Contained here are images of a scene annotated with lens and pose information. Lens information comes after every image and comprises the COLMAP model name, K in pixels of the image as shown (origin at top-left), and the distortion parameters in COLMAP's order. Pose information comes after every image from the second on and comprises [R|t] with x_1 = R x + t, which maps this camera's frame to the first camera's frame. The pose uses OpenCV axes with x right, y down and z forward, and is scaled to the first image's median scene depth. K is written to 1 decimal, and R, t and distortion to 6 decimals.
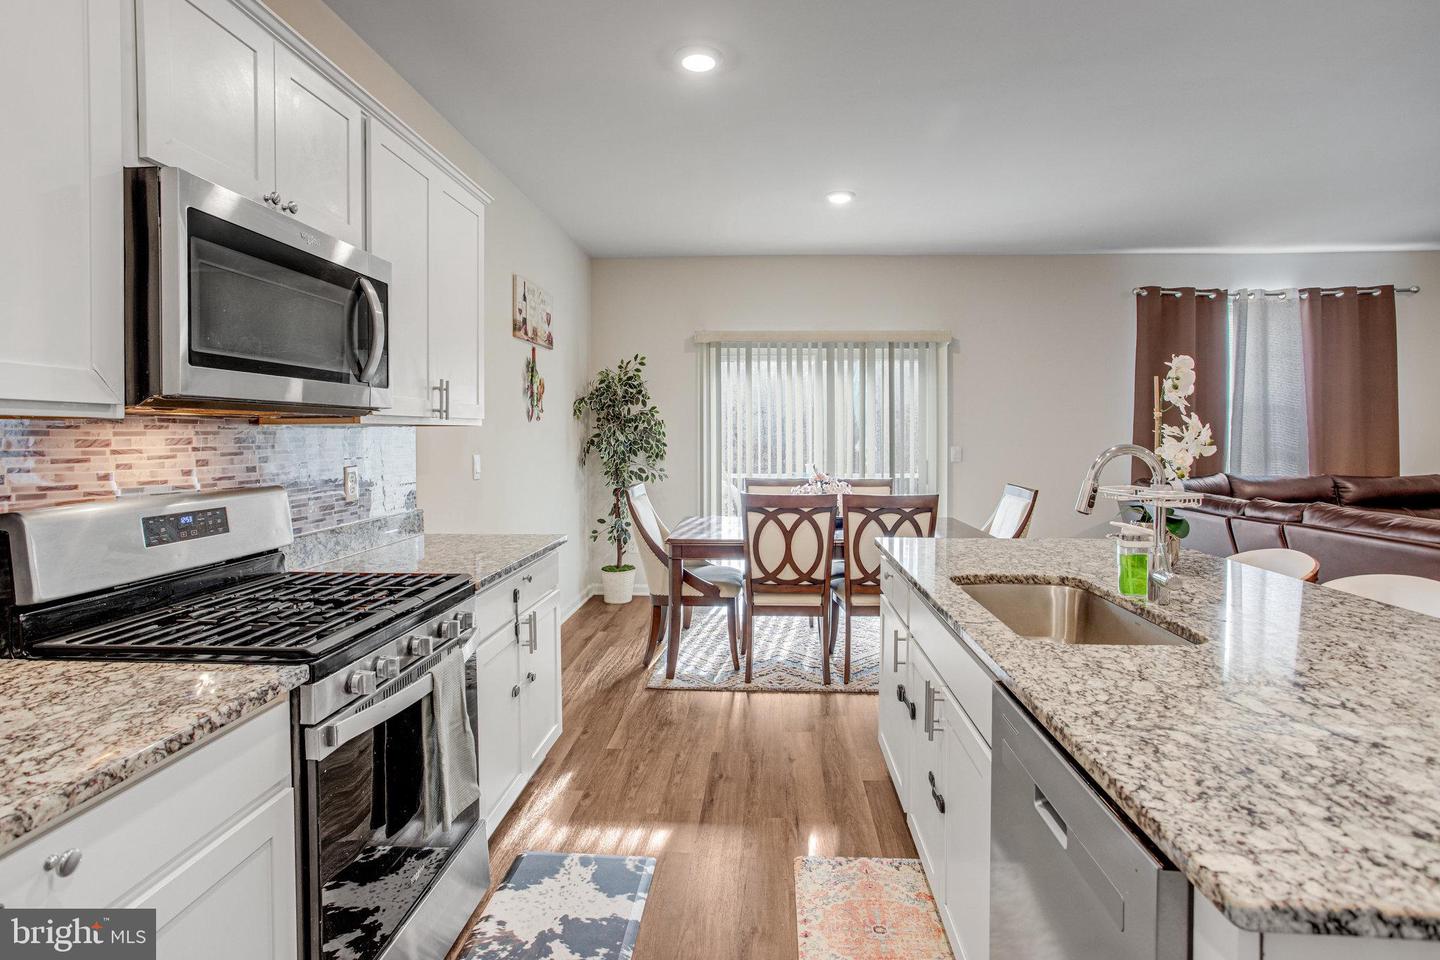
lens RADIAL K [[770.0, 0, 728.5], [0, 770.0, 437.1], [0, 0, 1]] dist [0.004964, 0.000894]
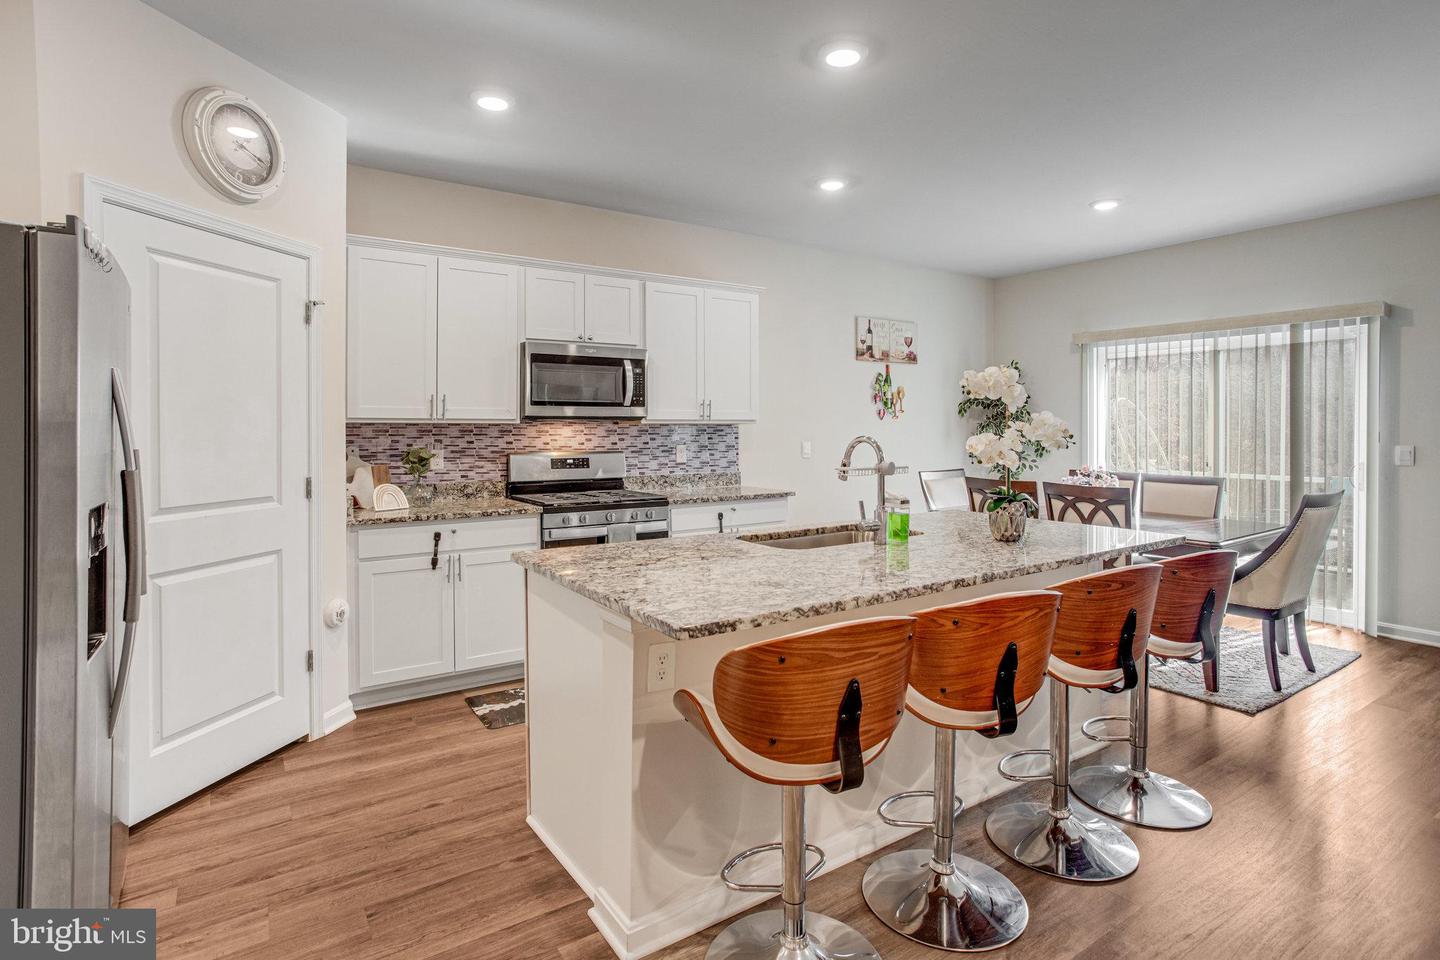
lens RADIAL K [[770.0, 0, 721.4], [0, 770.0, 442.9], [0, 0, 1]] dist [0.004964, 0.000894]
pose [[0.598454, 0.019388, -0.800923, 0.711625], [-0.005541, 0.999783, 0.020062, -0.003921], [0.801138, -0.007568, 0.598432, -0.059998]]
